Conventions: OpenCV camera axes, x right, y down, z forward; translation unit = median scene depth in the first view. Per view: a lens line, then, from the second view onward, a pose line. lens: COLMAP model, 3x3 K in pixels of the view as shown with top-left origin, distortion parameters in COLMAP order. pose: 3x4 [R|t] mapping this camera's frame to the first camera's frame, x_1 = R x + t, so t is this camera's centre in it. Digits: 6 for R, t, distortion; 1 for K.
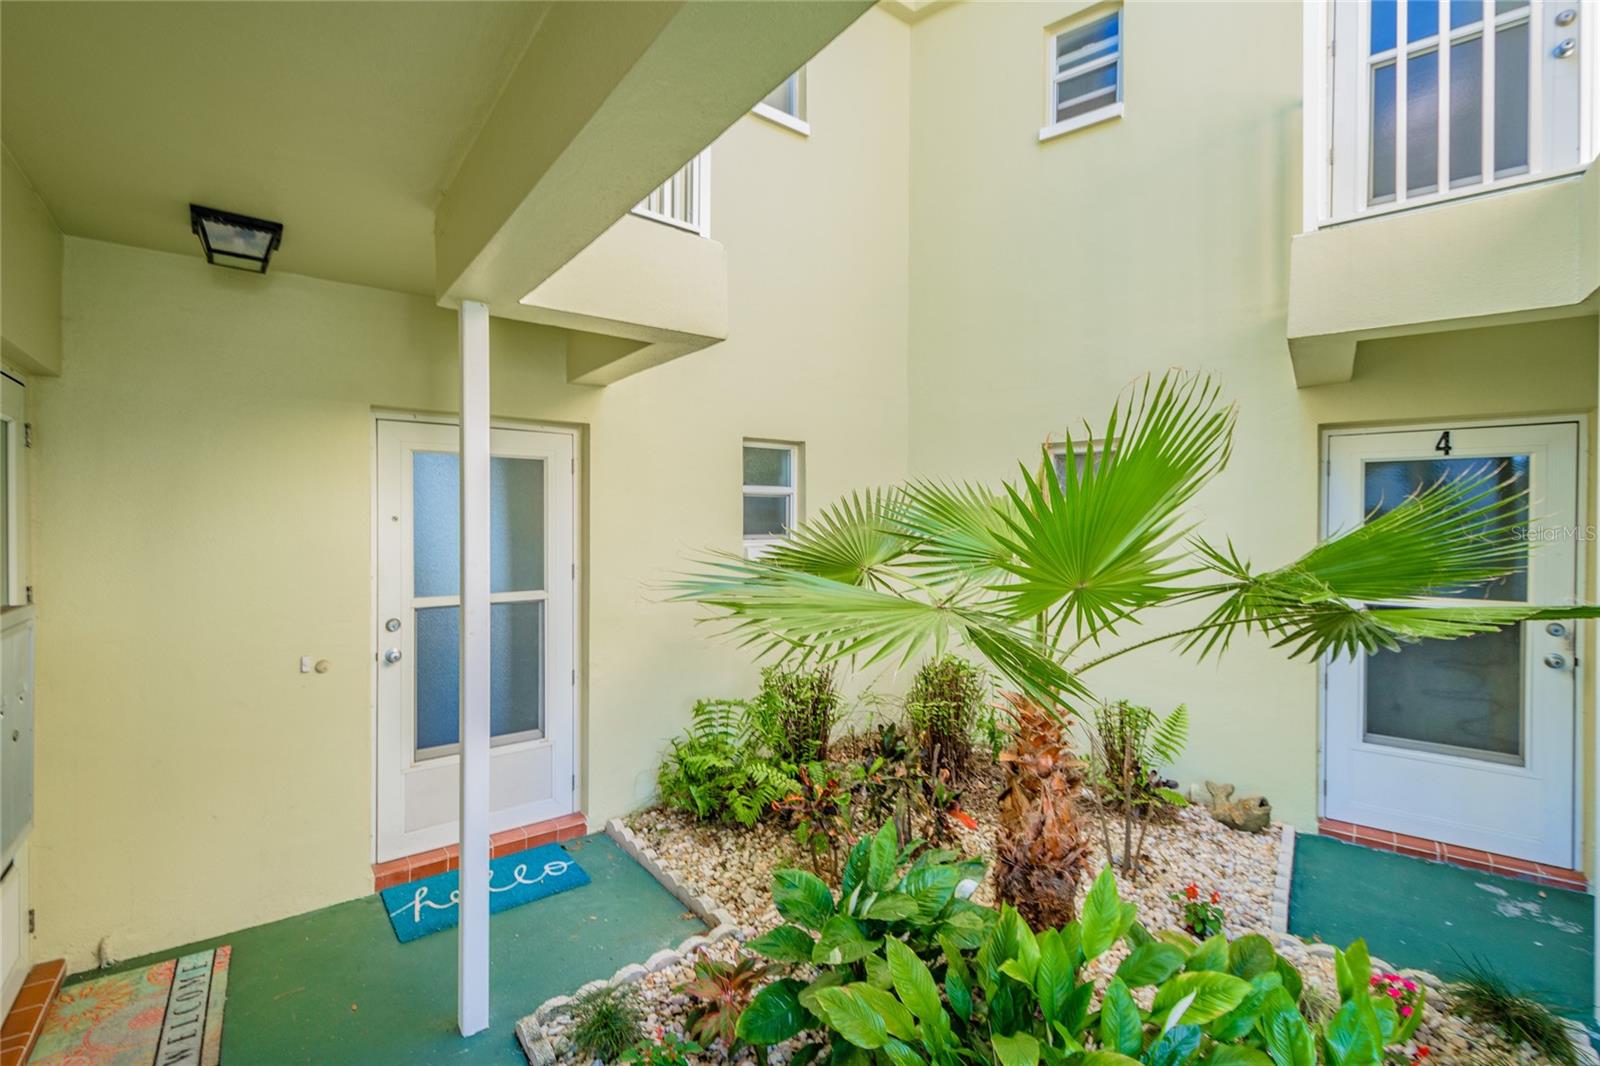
lens RADIAL K [[716.3, 0, 813.9], [0, 716.3, 532.5], [0, 0, 1]] dist [0.005750, -0.000408]
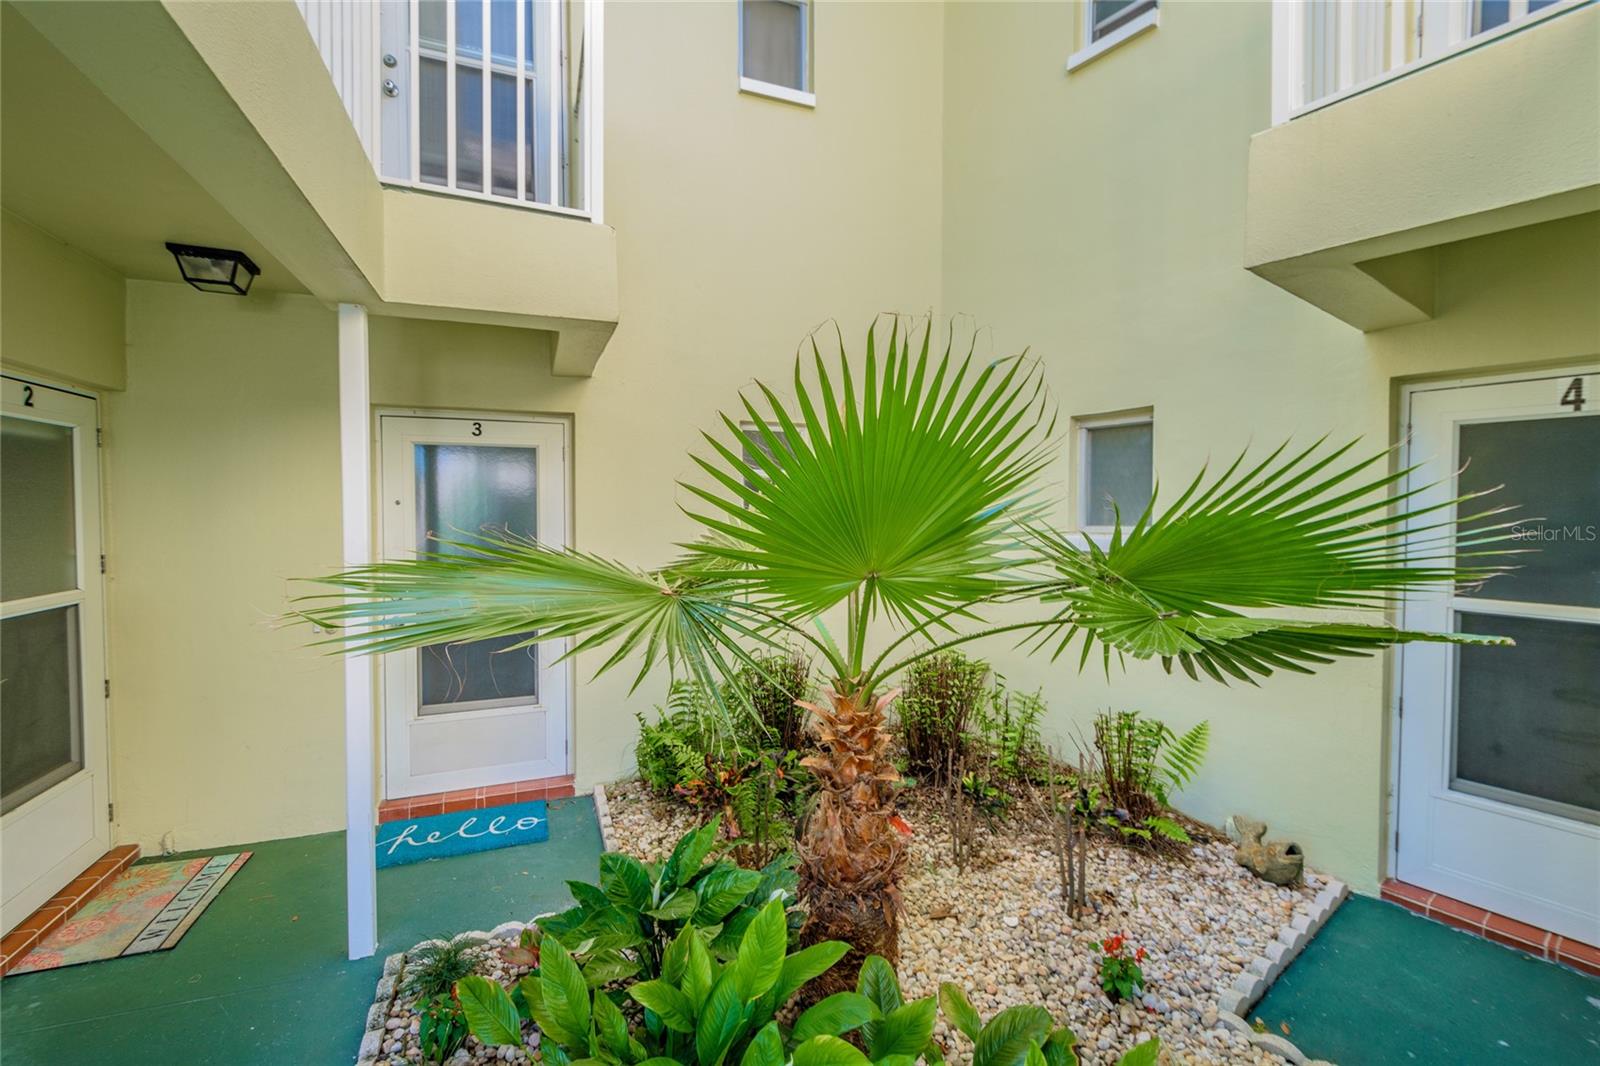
lens RADIAL K [[702.8, 0, 800.0], [0, 702.8, 533.0], [0, 0, 1]] dist [-0.000668, 0.001366]
pose [[0.961220, 0.008643, -0.275647, 0.318600], [-0.003064, 0.999782, 0.020664, 0.003756], [0.275765, -0.019018, 0.961037, 0.094608]]
